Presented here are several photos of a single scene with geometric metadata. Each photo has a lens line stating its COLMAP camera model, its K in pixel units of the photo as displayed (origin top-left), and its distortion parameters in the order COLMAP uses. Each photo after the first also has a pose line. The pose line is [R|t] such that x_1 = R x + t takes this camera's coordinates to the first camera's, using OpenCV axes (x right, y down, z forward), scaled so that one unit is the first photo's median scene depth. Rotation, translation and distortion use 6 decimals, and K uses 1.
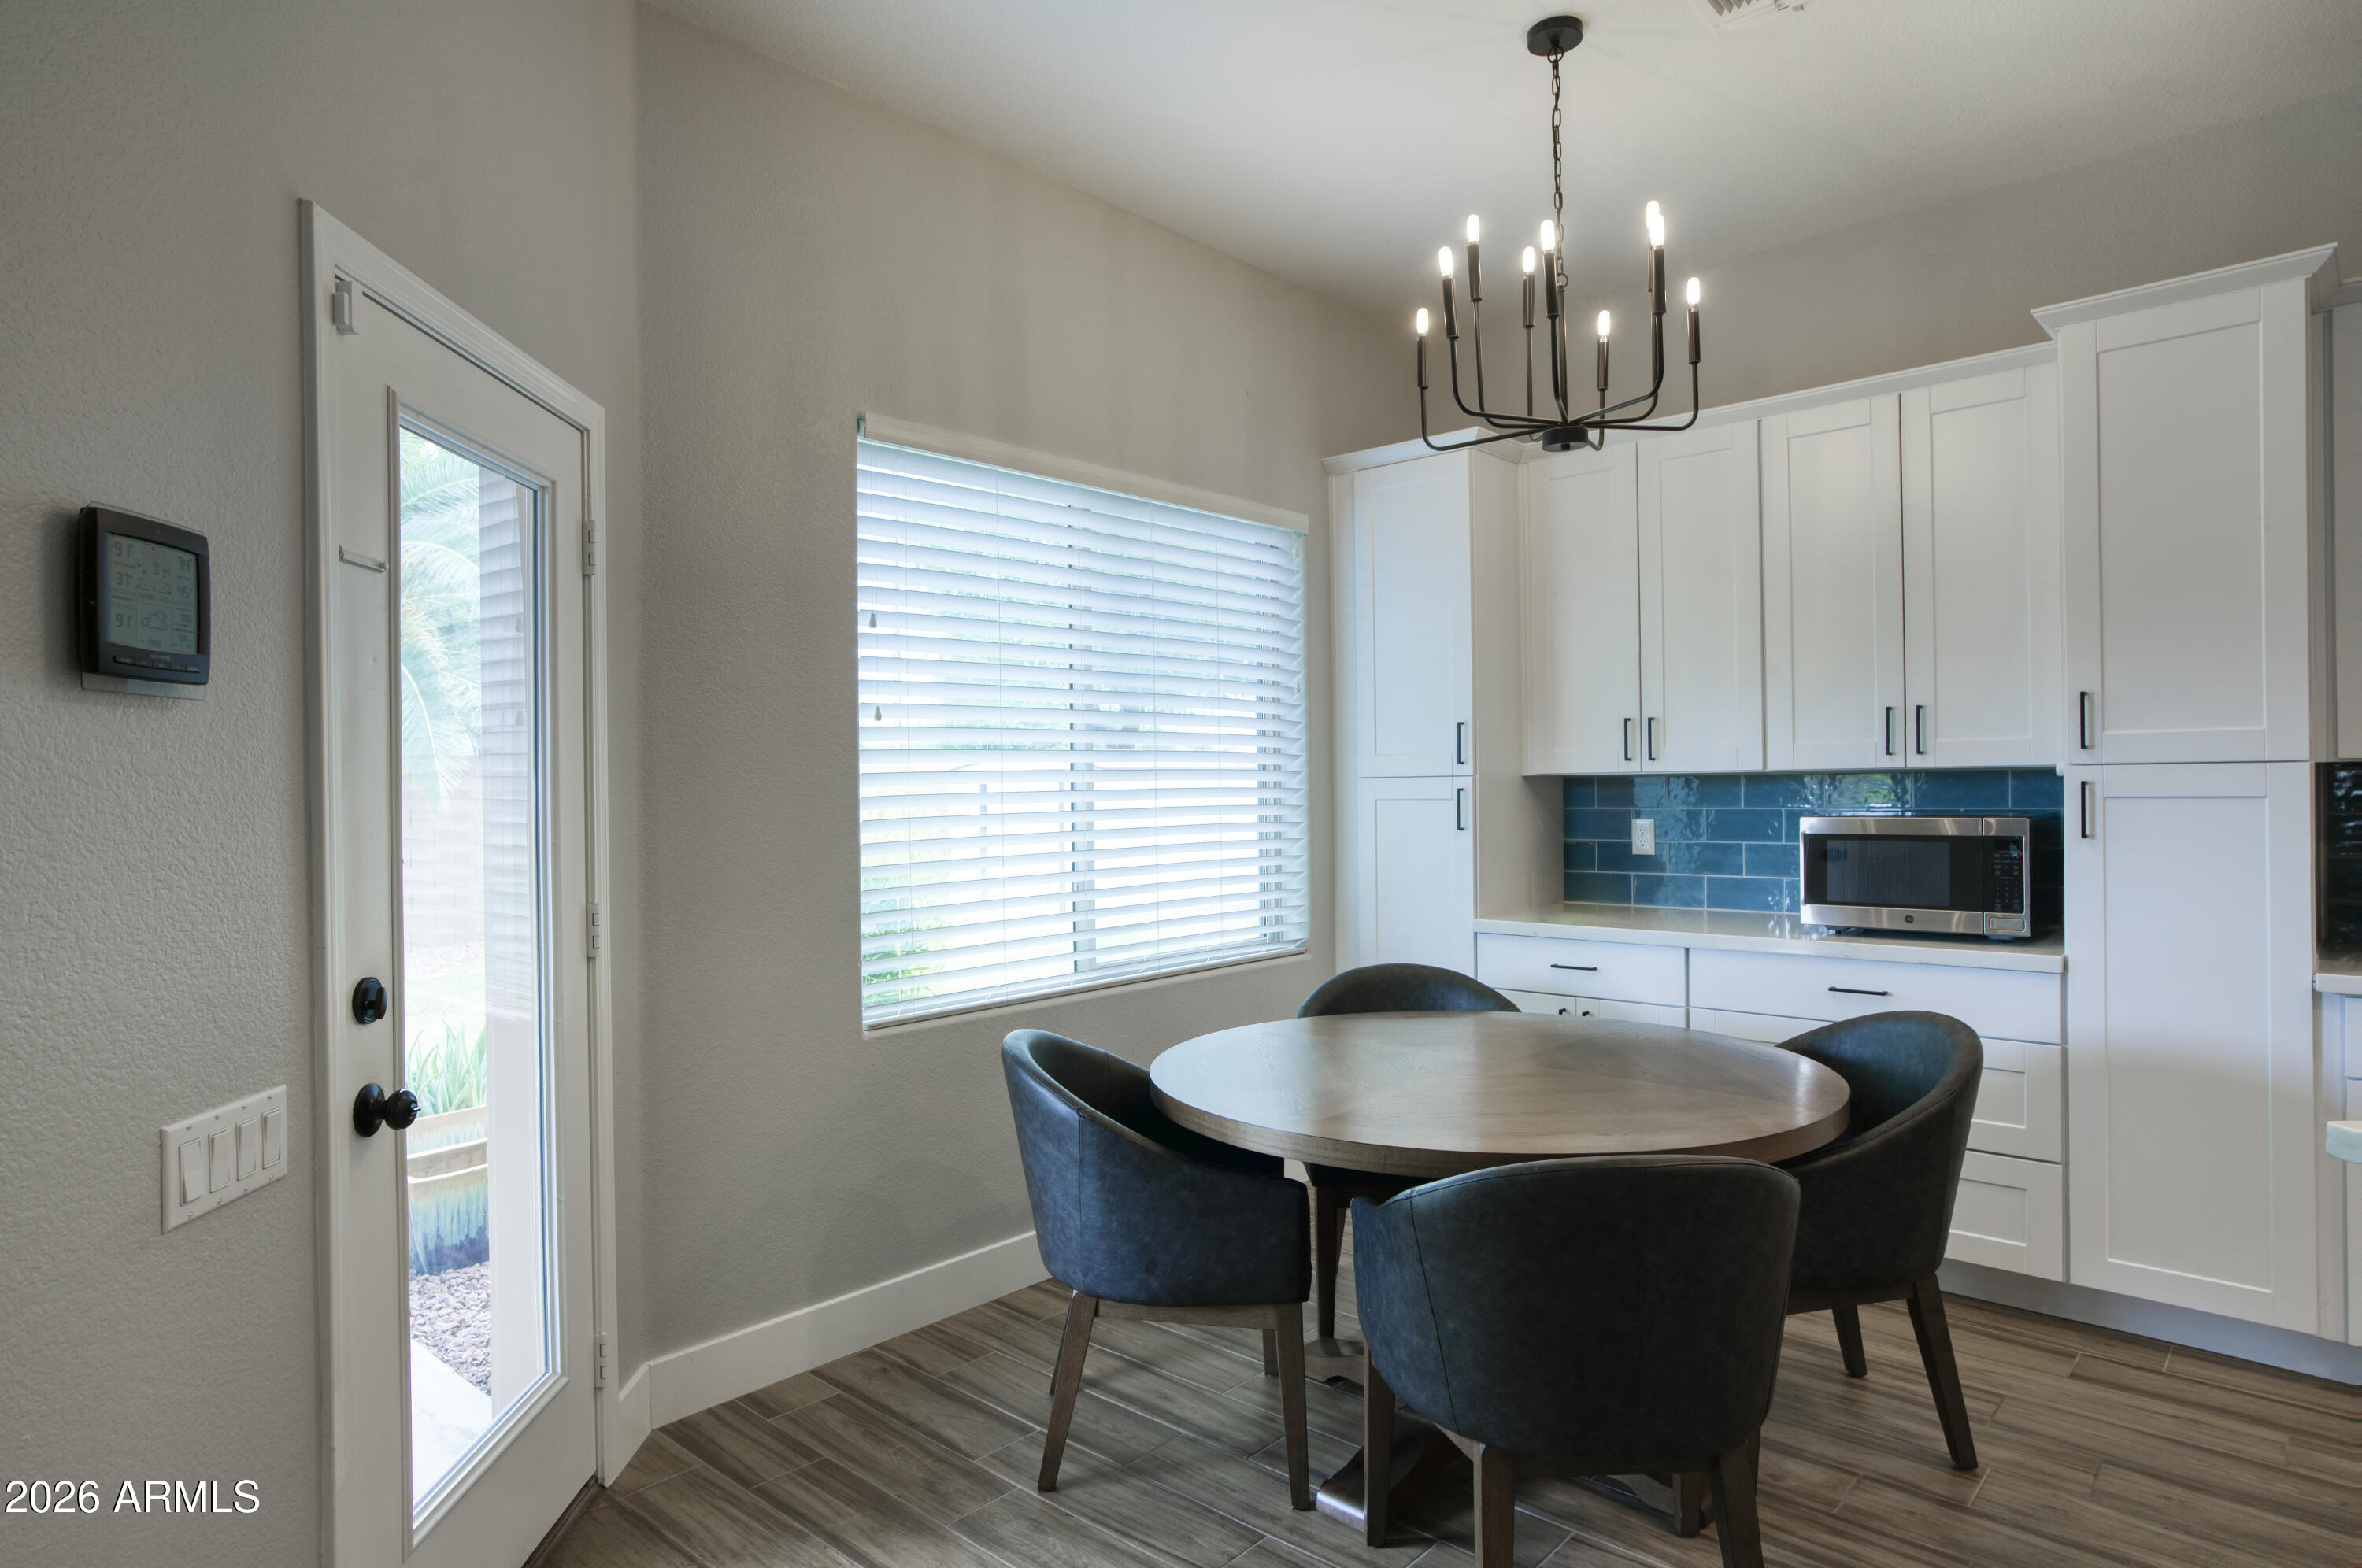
lens RADIAL K [[1348.6, 0, 1191.6], [0, 1348.6, 795.5], [0, 0, 1]] dist [-0.004179, 0.016324]
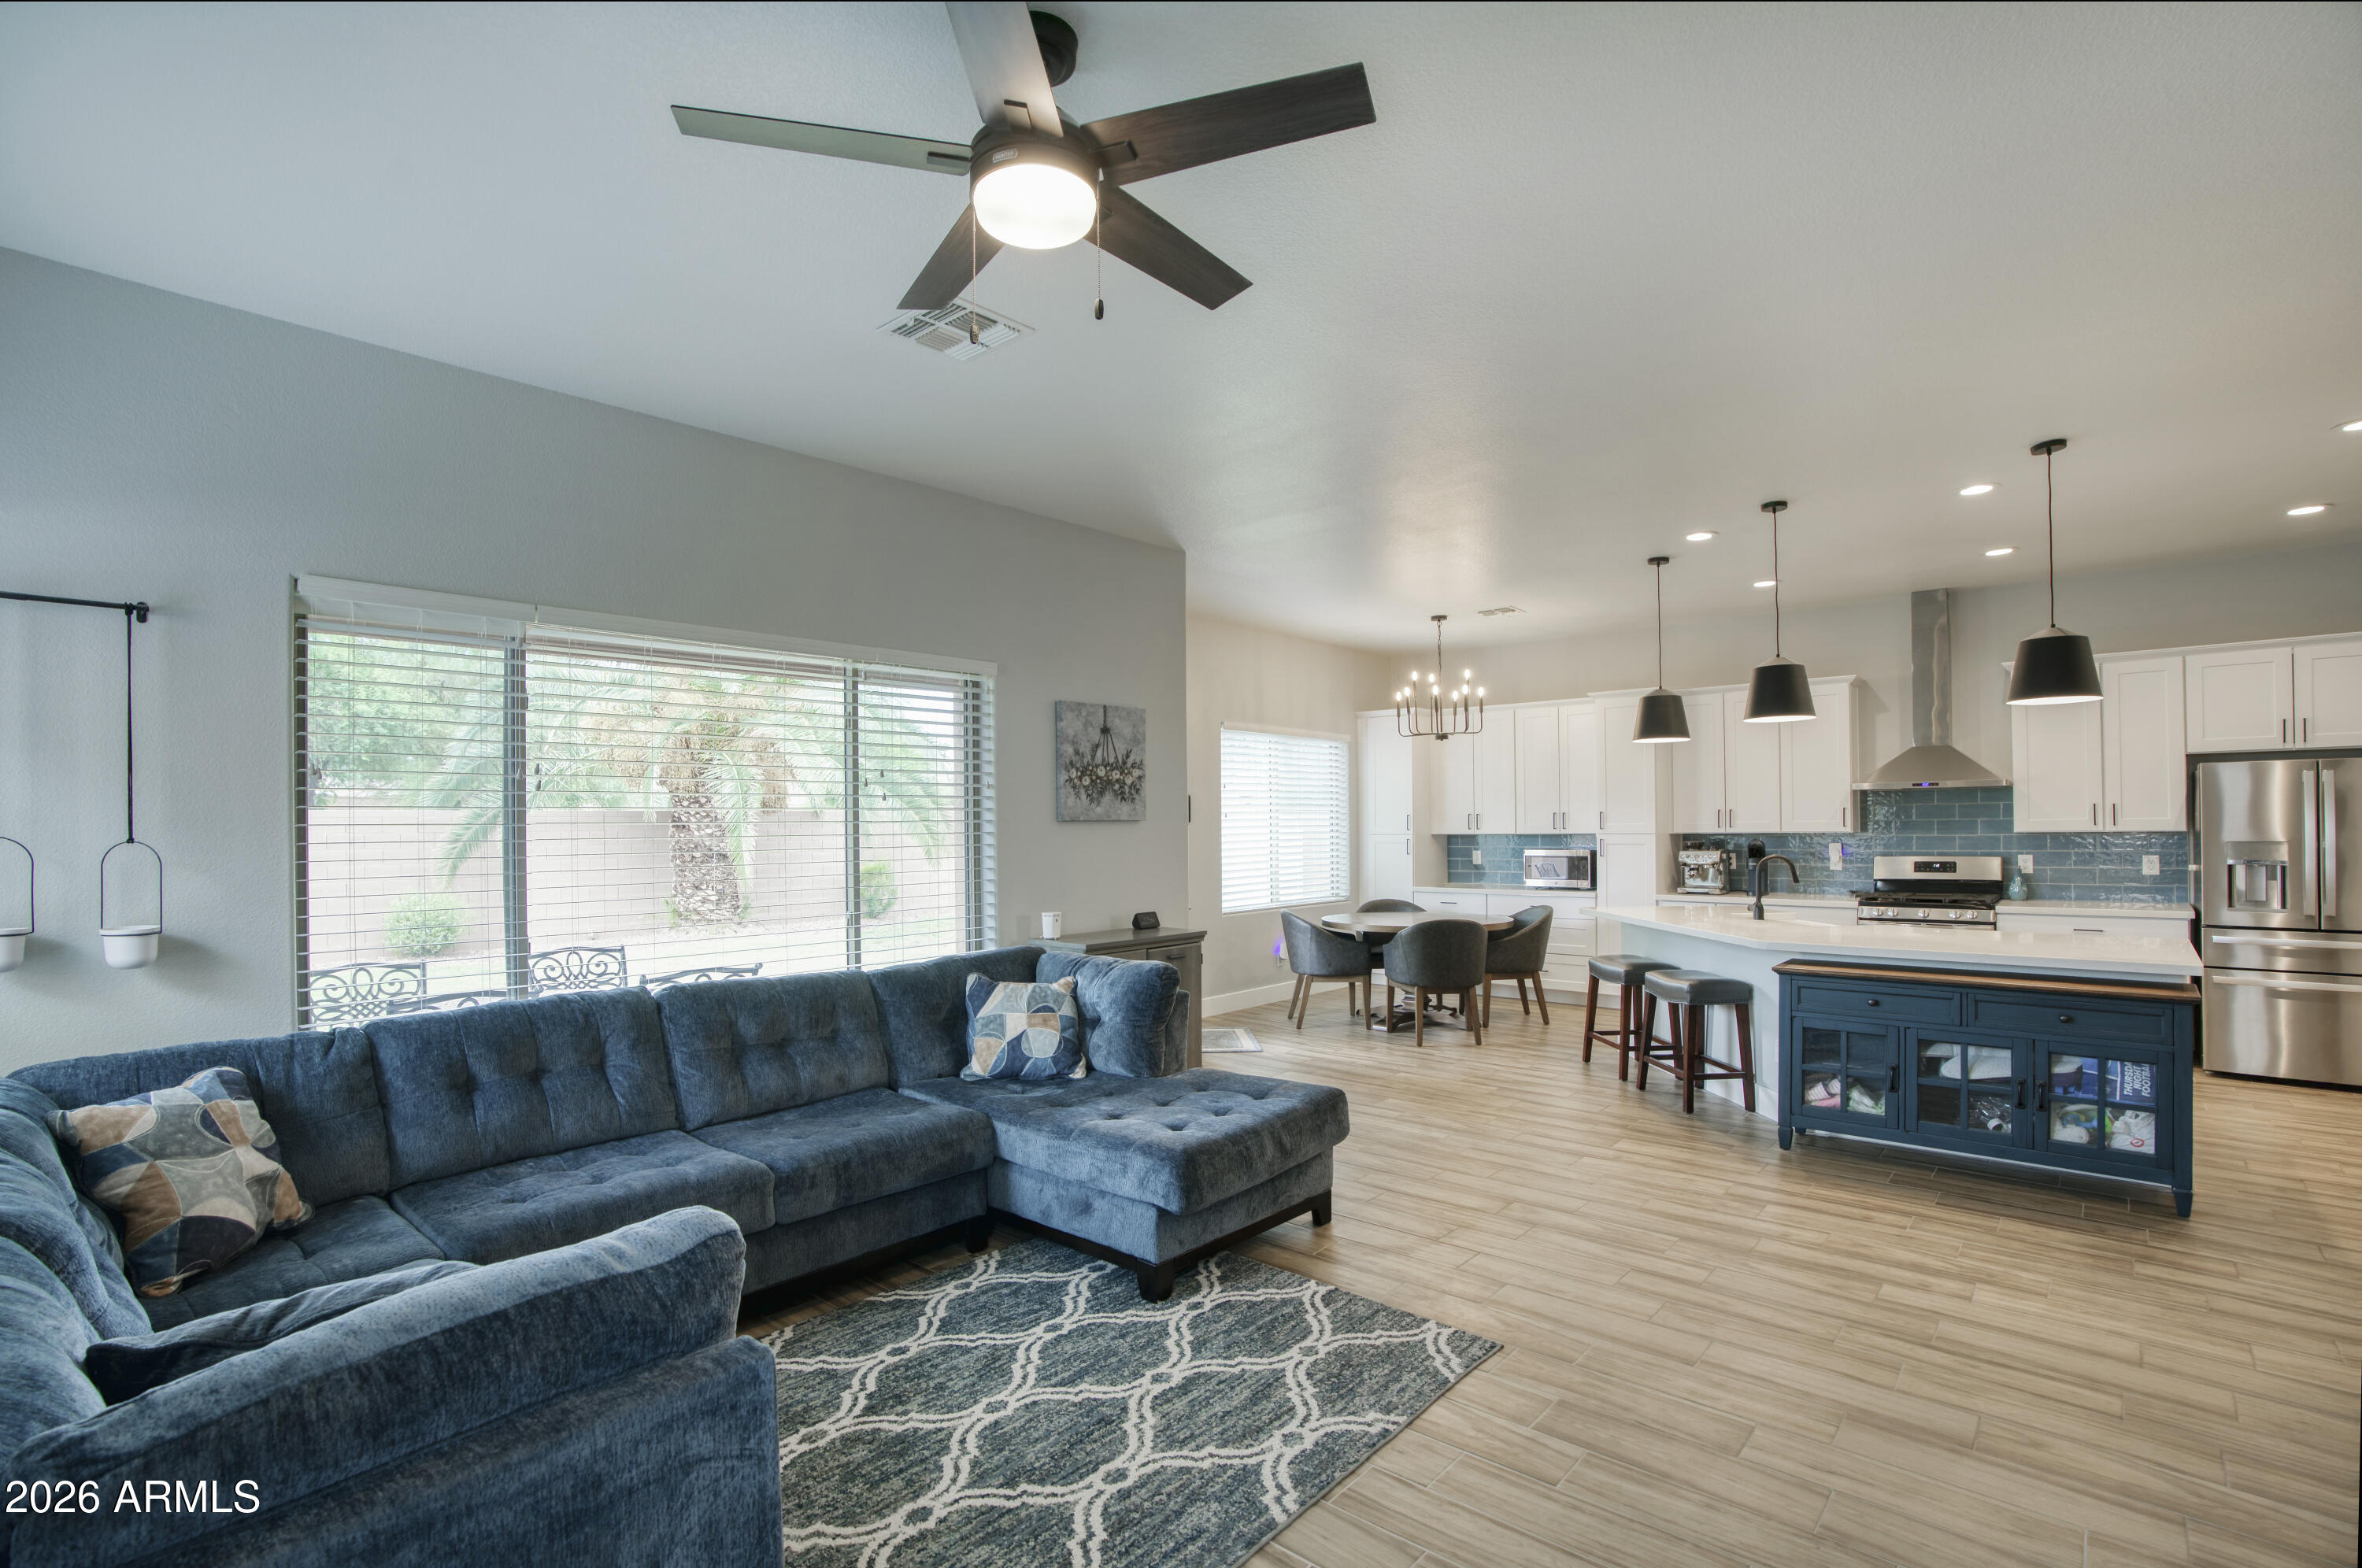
lens RADIAL K [[1089.7, 0, 1172.9], [0, 1089.7, 820.3], [0, 0, 1]] dist [-0.029801, 0.010950]
pose [[0.999980, 0.006203, -0.001560, -0.318085], [-0.006229, 0.999832, -0.017212, -0.002900], [0.001453, 0.017221, 0.999851, -1.397126]]
